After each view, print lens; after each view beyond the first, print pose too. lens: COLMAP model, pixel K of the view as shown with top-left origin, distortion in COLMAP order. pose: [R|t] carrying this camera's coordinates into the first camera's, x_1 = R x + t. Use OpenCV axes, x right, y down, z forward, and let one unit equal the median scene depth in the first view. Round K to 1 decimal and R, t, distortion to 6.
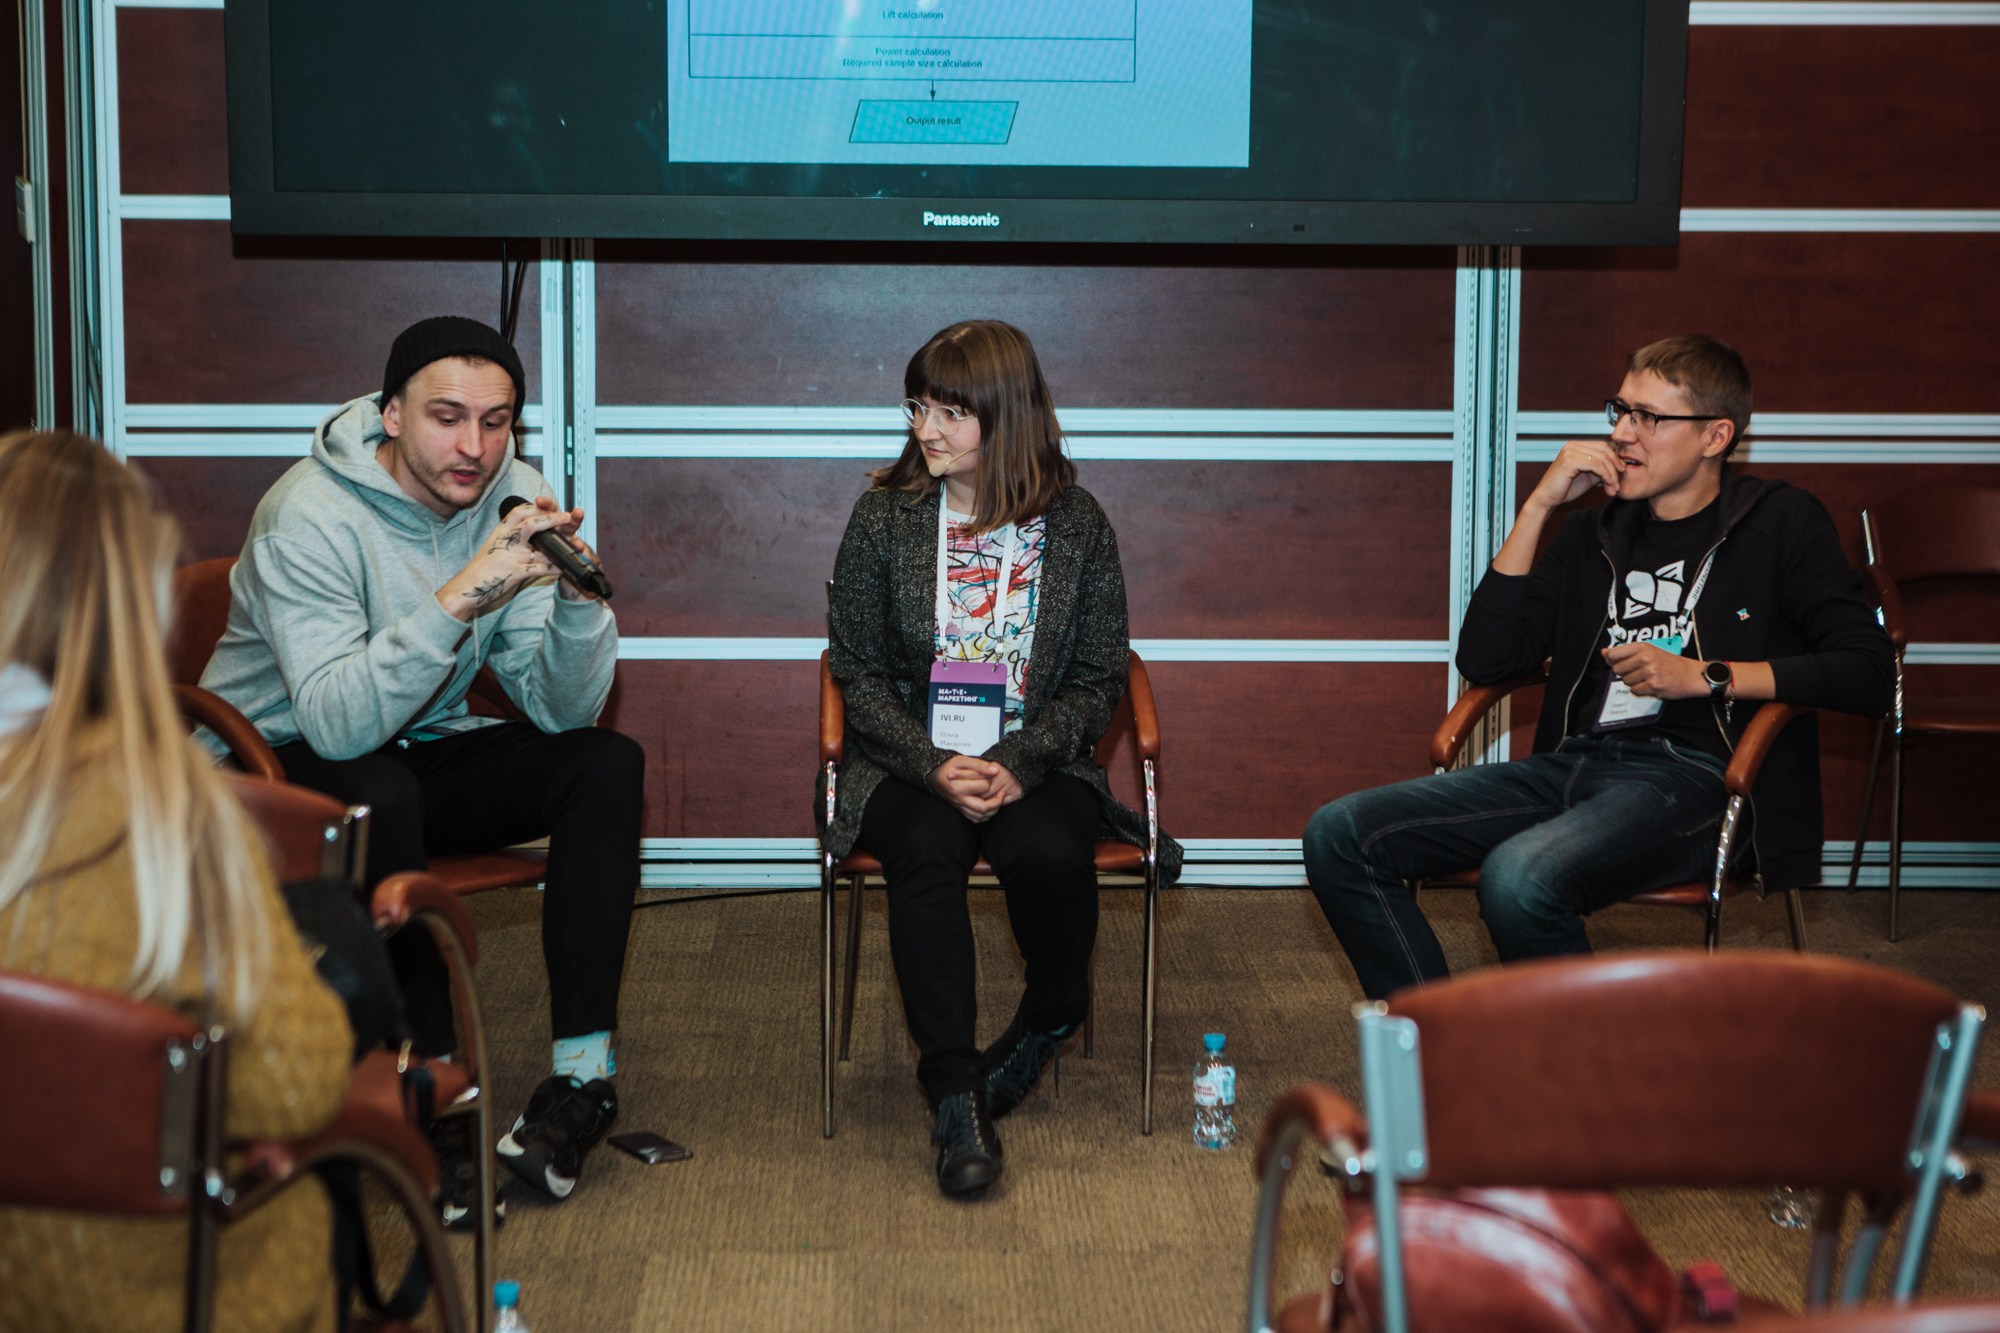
lens RADIAL K [[3368.5, 0, 1000.0], [0, 3368.5, 666.5], [0, 0, 1]] dist [0.316407, -0.032921]
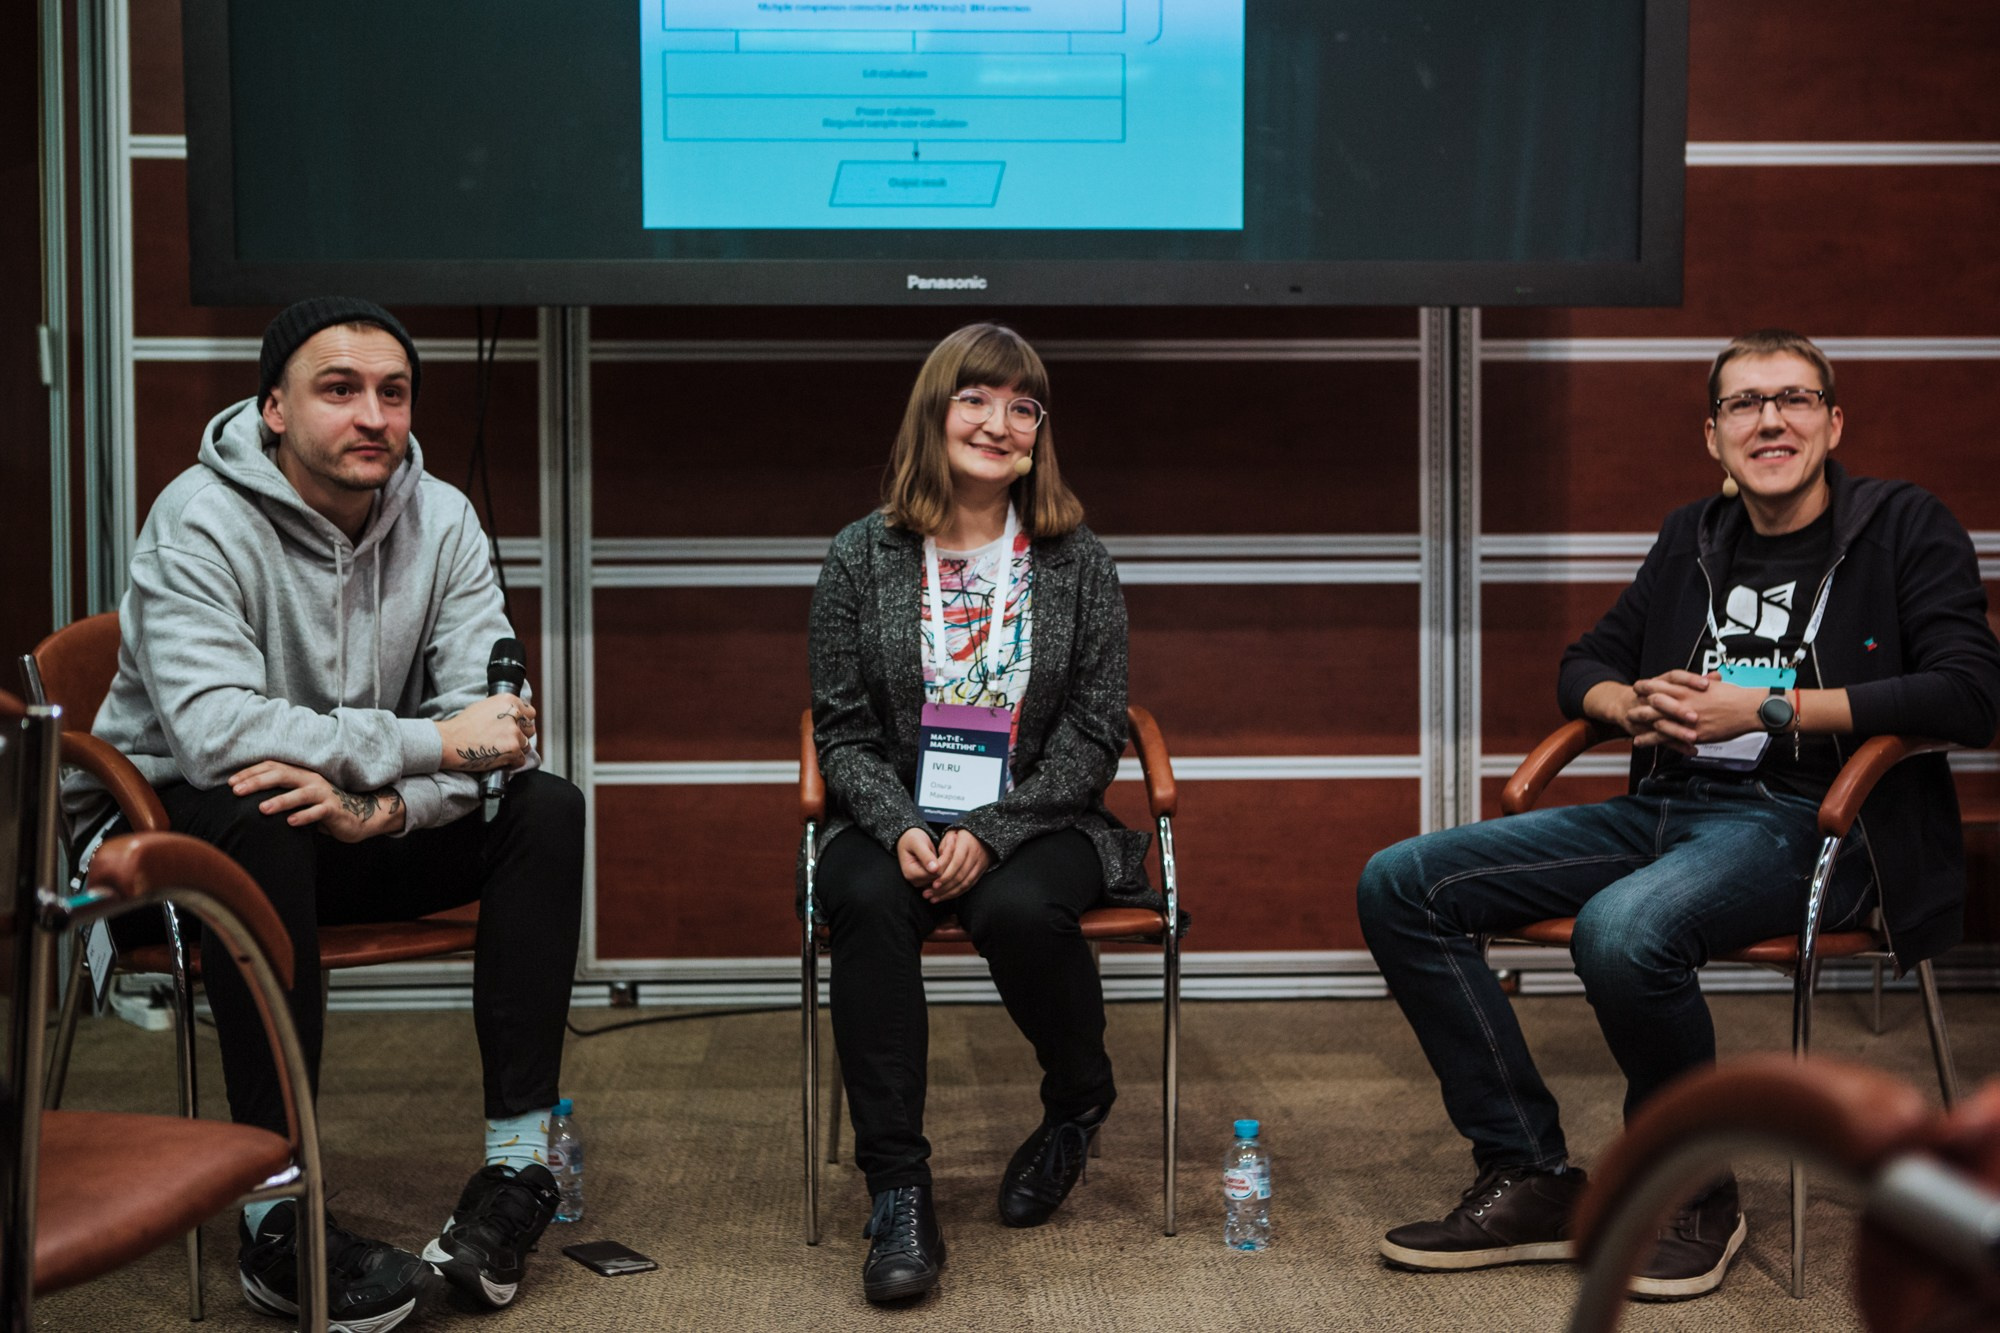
lens RADIAL K [[2711.6, 0, 1004.2], [0, 2711.6, 697.3], [0, 0, 1]] dist [0.100764, 0.013066]
pose [[0.999848, -0.012565, 0.012101, -0.006035], [0.013325, 0.997800, -0.064941, 0.036496], [-0.011259, 0.065093, 0.997816, 0.236736]]
